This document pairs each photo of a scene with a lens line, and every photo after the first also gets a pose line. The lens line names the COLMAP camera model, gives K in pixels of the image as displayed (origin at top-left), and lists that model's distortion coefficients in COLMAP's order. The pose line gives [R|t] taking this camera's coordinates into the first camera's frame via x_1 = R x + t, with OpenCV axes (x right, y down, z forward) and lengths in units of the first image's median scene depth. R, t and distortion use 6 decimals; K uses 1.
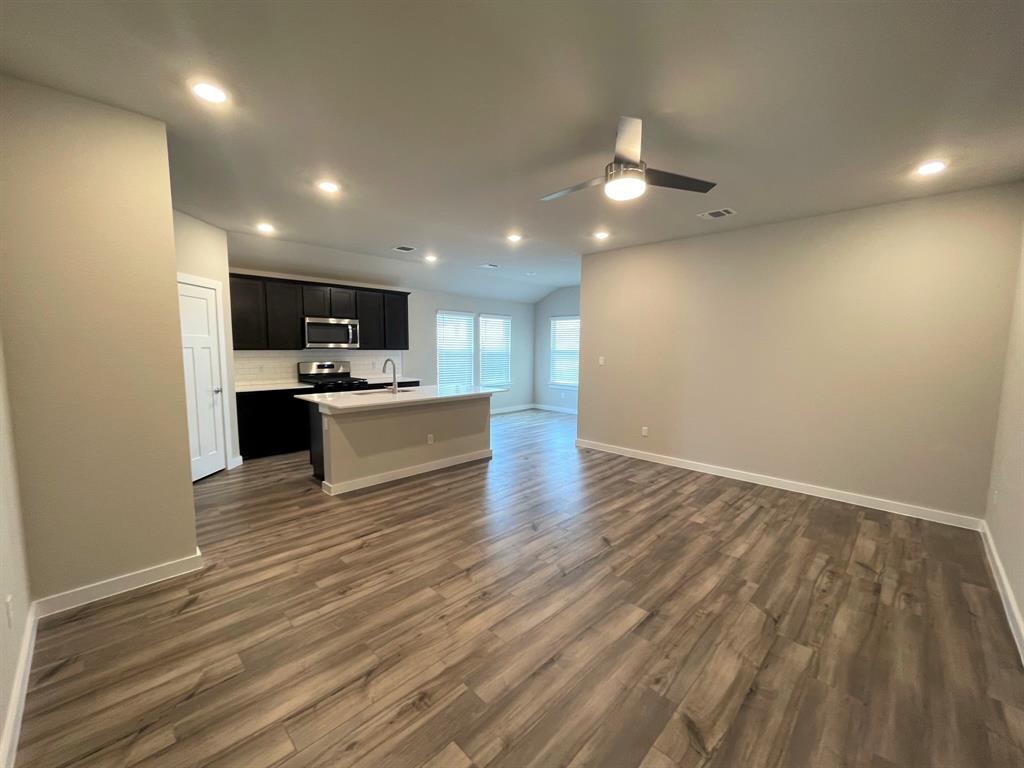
lens RADIAL K [[417.1, 0, 514.5], [0, 417.1, 388.8], [0, 0, 1]] dist [0.000065, -0.000566]
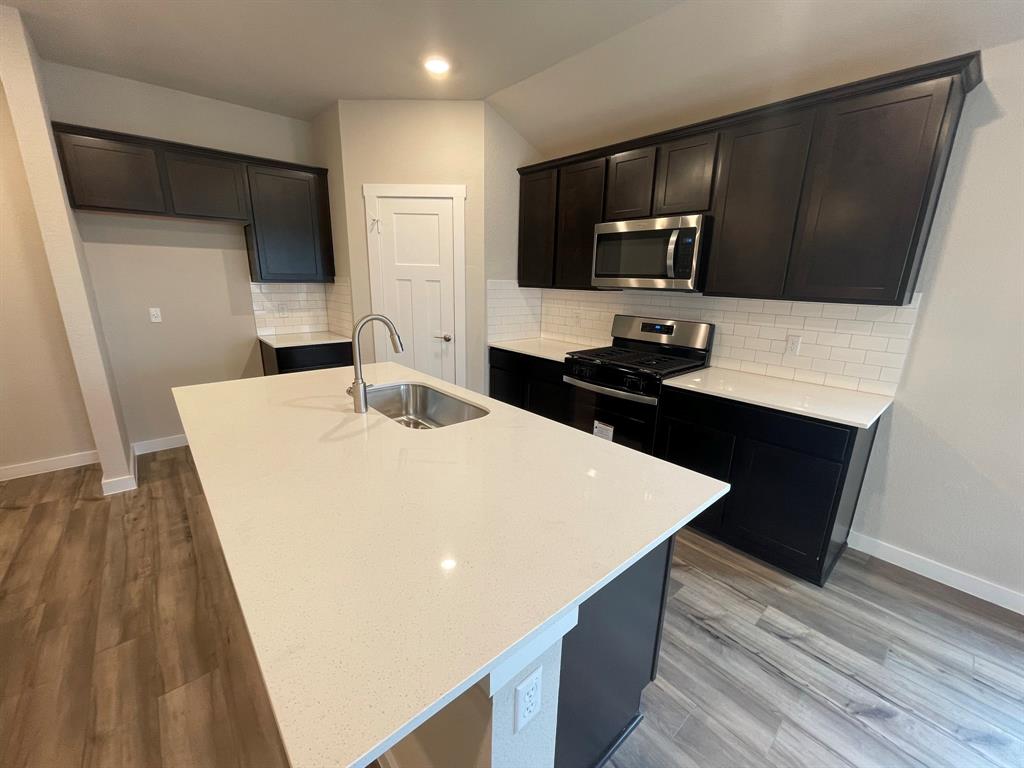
lens RADIAL K [[417.1, 0, 514.5], [0, 417.1, 388.8], [0, 0, 1]] dist [0.000065, -0.000566]
pose [[-0.080134, 0.249661, -0.965012, 0.038764], [-0.125563, 0.957885, 0.258244, -0.093531], [0.988844, 0.141864, -0.045411, 0.901748]]
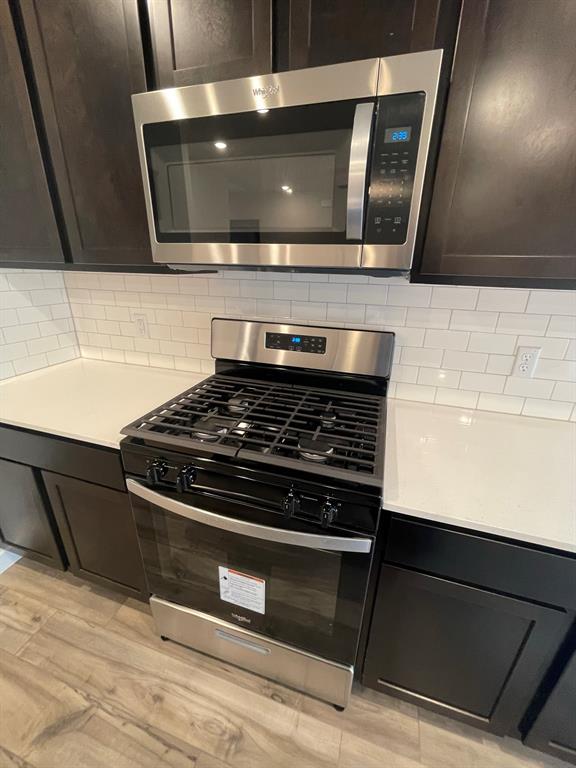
lens RADIAL K [[312.8, 0, 294.5], [0, 312.8, 383.4], [0, 0, 1]] dist [0.000065, -0.000566]
pose [[0.460868, 0.317215, -0.828840, -0.288676], [-0.112072, 0.947263, 0.300222, -0.092035], [0.880364, -0.045473, 0.472114, 0.937007]]
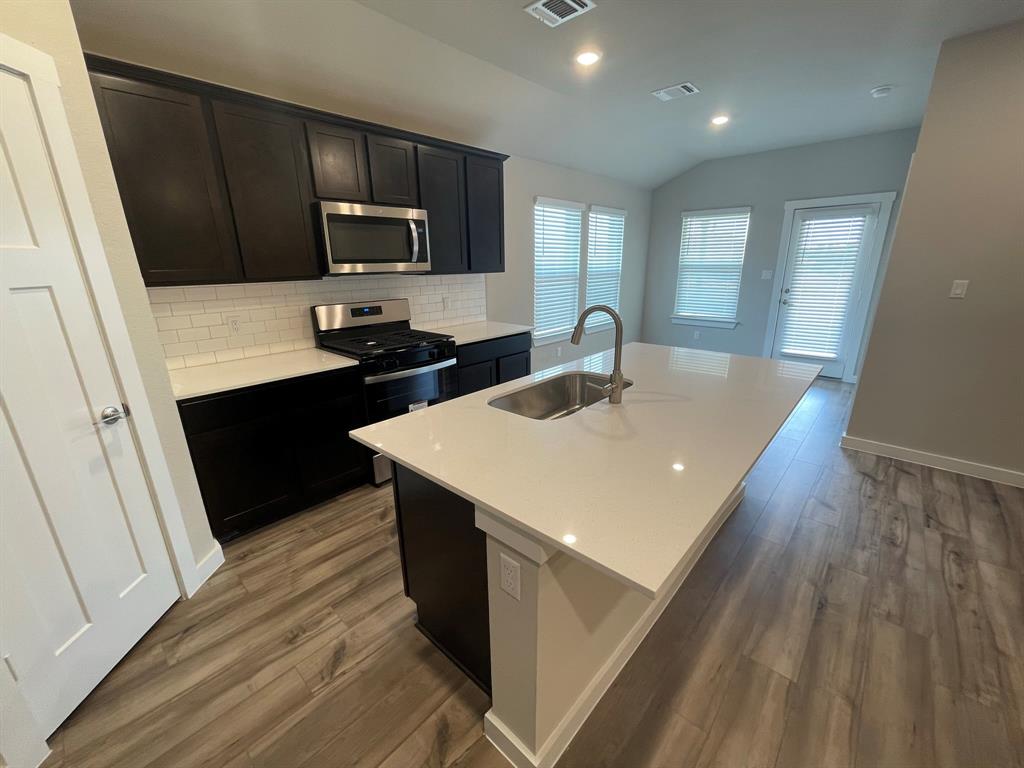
lens RADIAL K [[417.1, 0, 514.5], [0, 417.1, 388.8], [0, 0, 1]] dist [0.000065, -0.000566]
pose [[0.999121, -0.030671, 0.028564, -0.303215], [0.024486, 0.980277, 0.196108, -0.058488], [-0.034015, -0.195236, 0.980166, 0.507651]]
